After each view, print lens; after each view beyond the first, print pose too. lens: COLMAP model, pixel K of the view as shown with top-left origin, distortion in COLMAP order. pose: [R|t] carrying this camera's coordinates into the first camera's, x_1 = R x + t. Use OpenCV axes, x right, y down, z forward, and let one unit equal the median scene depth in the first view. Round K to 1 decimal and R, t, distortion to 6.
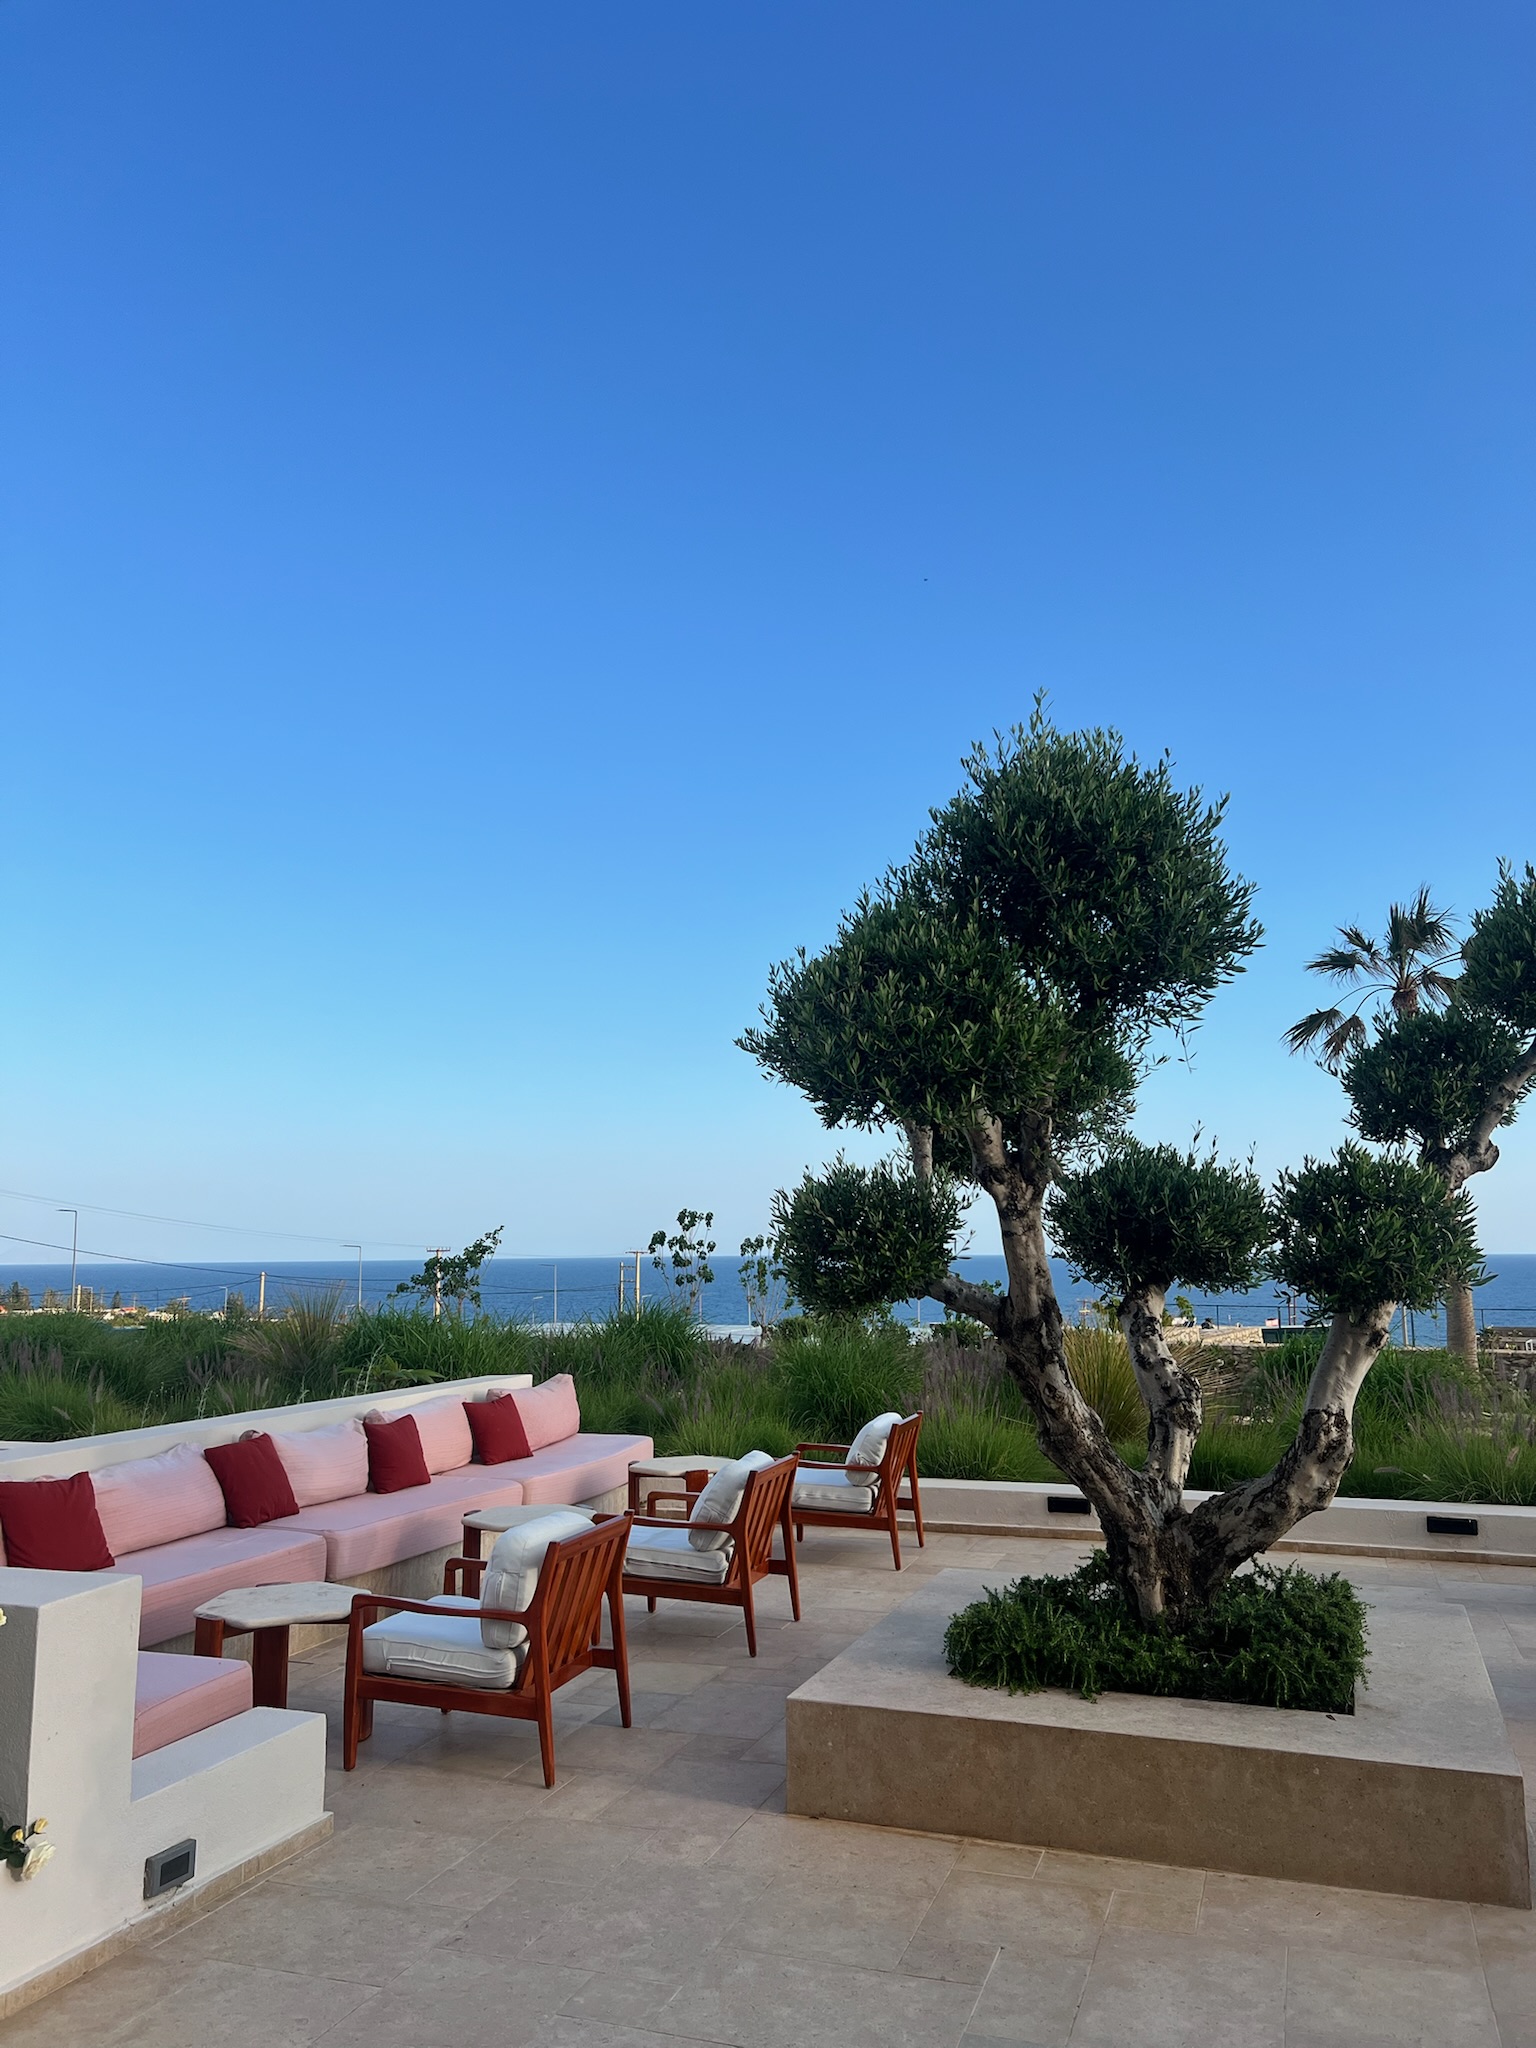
lens RADIAL K [[1521.1, 0, 768.0], [0, 1521.1, 1024.0], [0, 0, 1]] dist [0.011773, 0.003595]
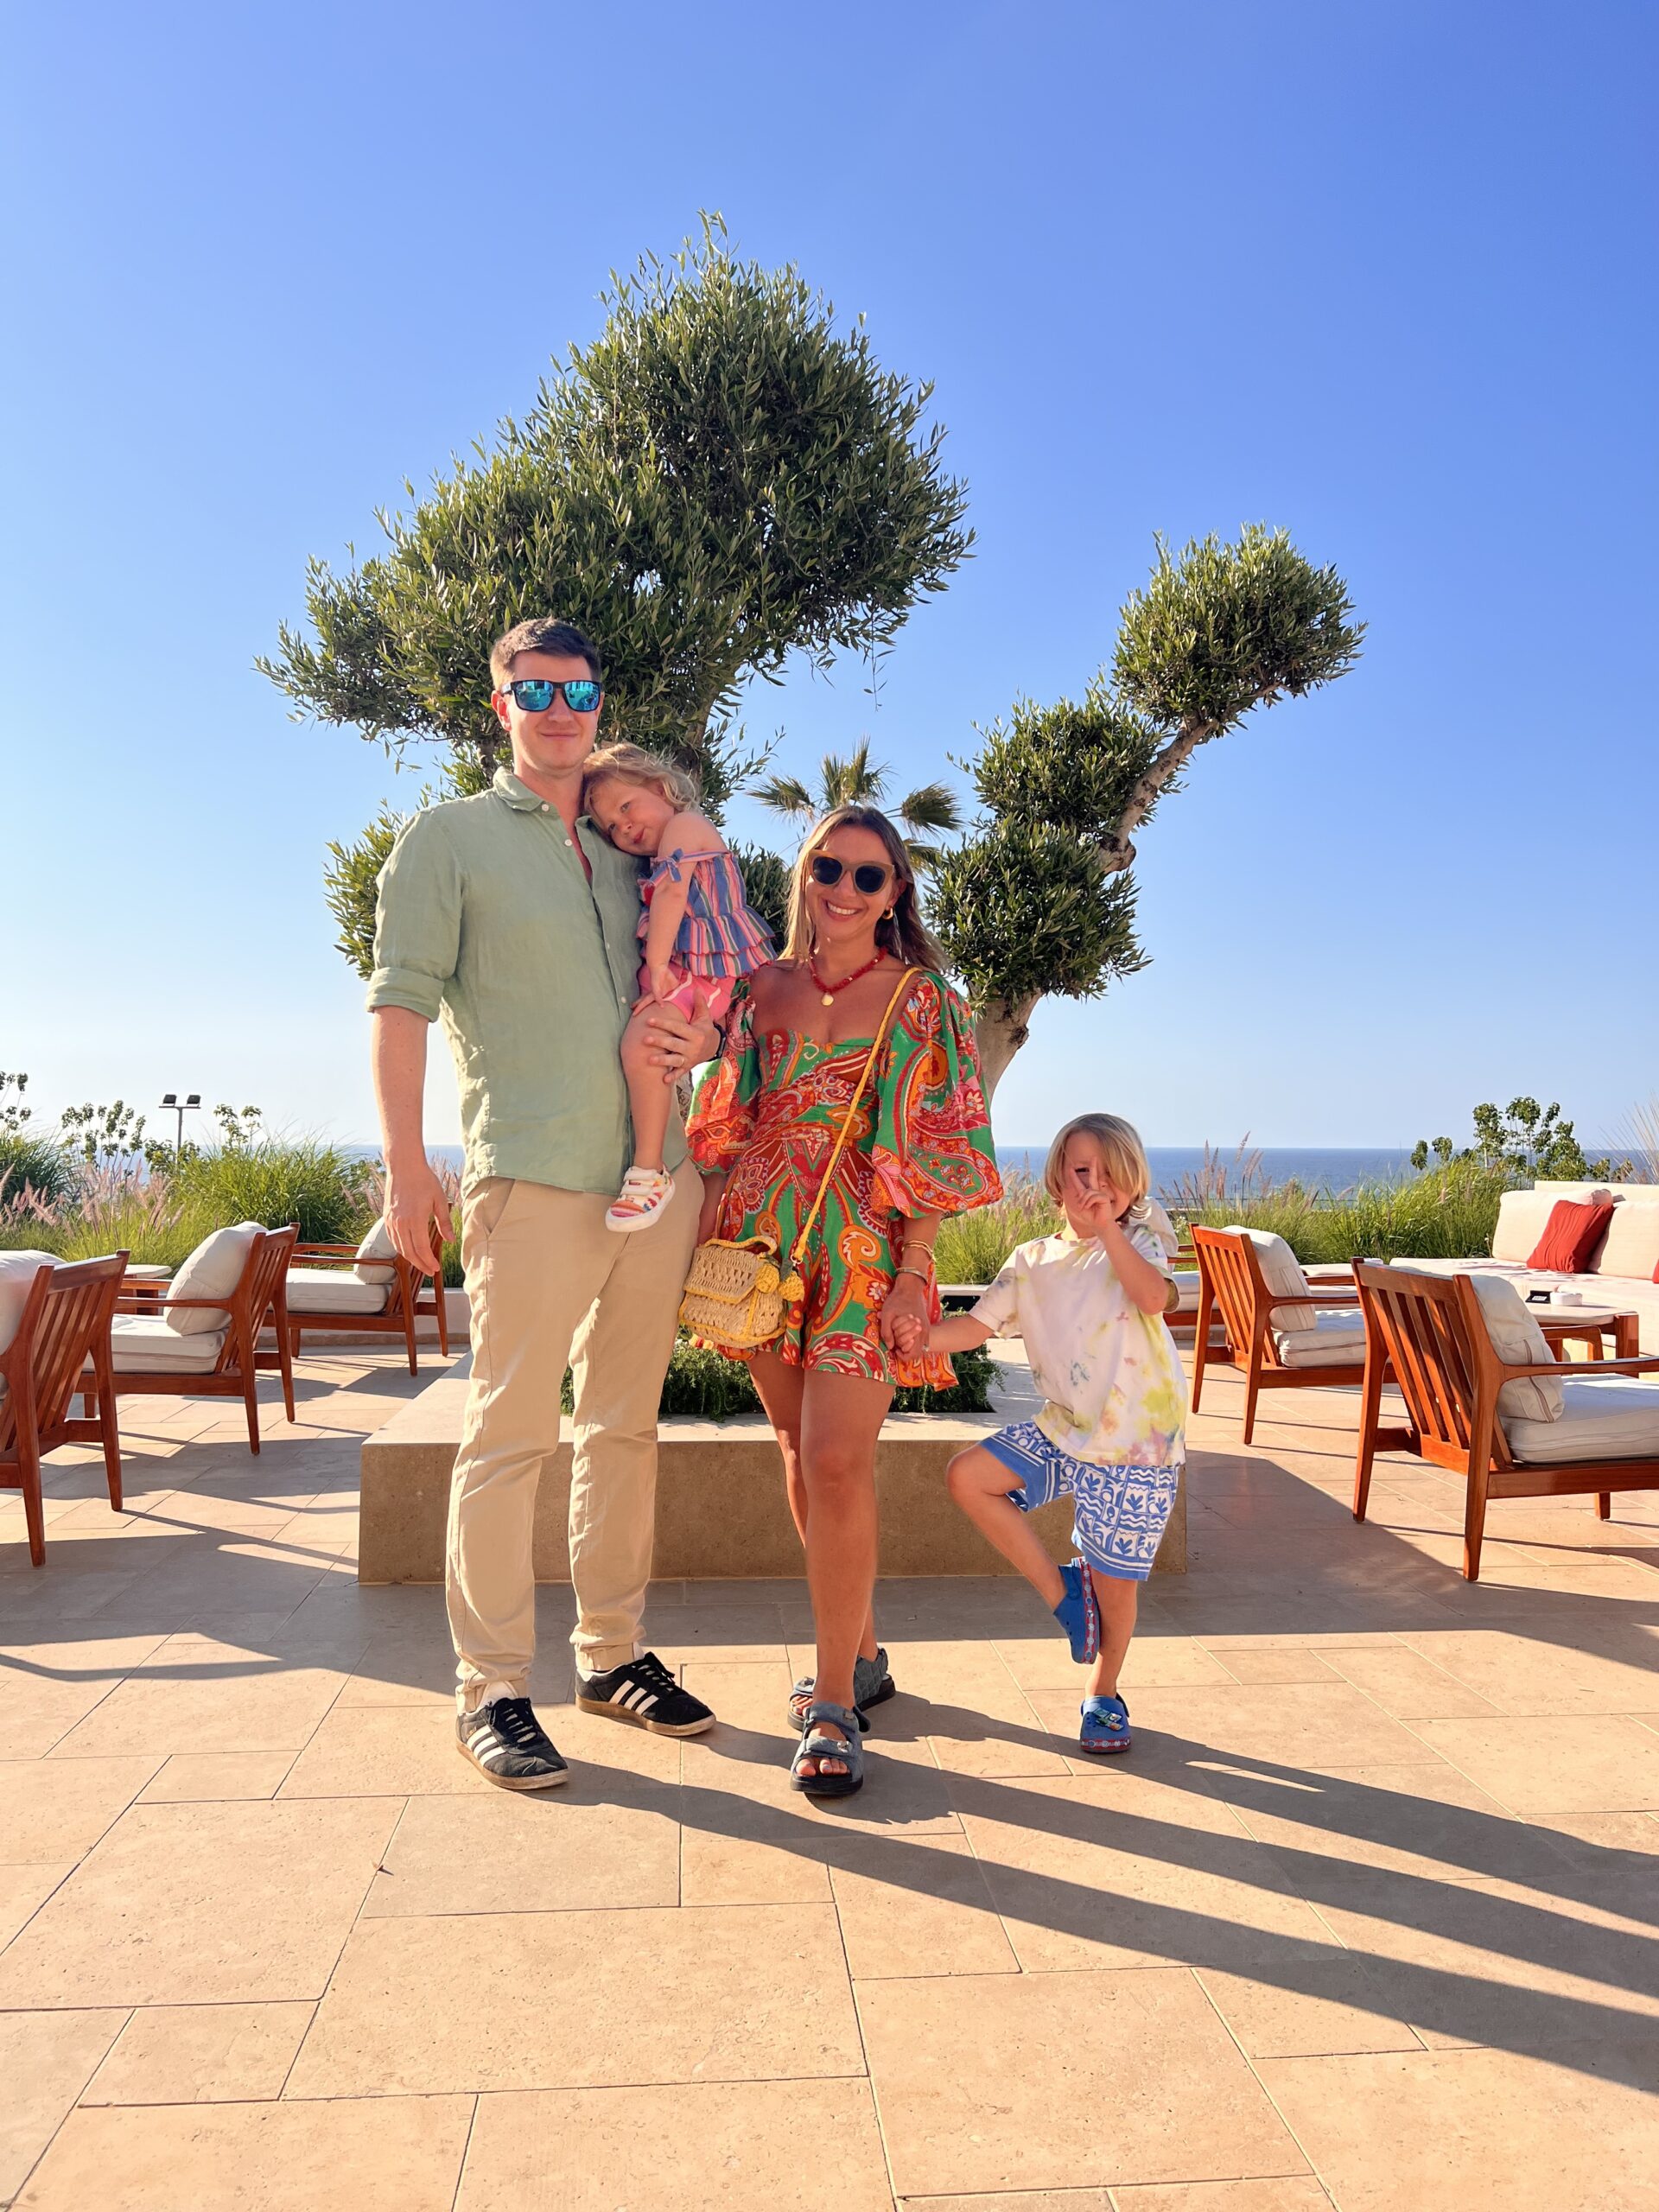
lens RADIAL K [[1642.9, 0, 829.5], [0, 1642.9, 1106.0], [0, 0, 1]] dist [0.011773, 0.003595]
pose [[0.907858, 0.020684, 0.418768, -0.118551], [-0.069957, 0.992254, 0.102652, 0.150553], [-0.413401, -0.122489, 0.902273, 0.139701]]
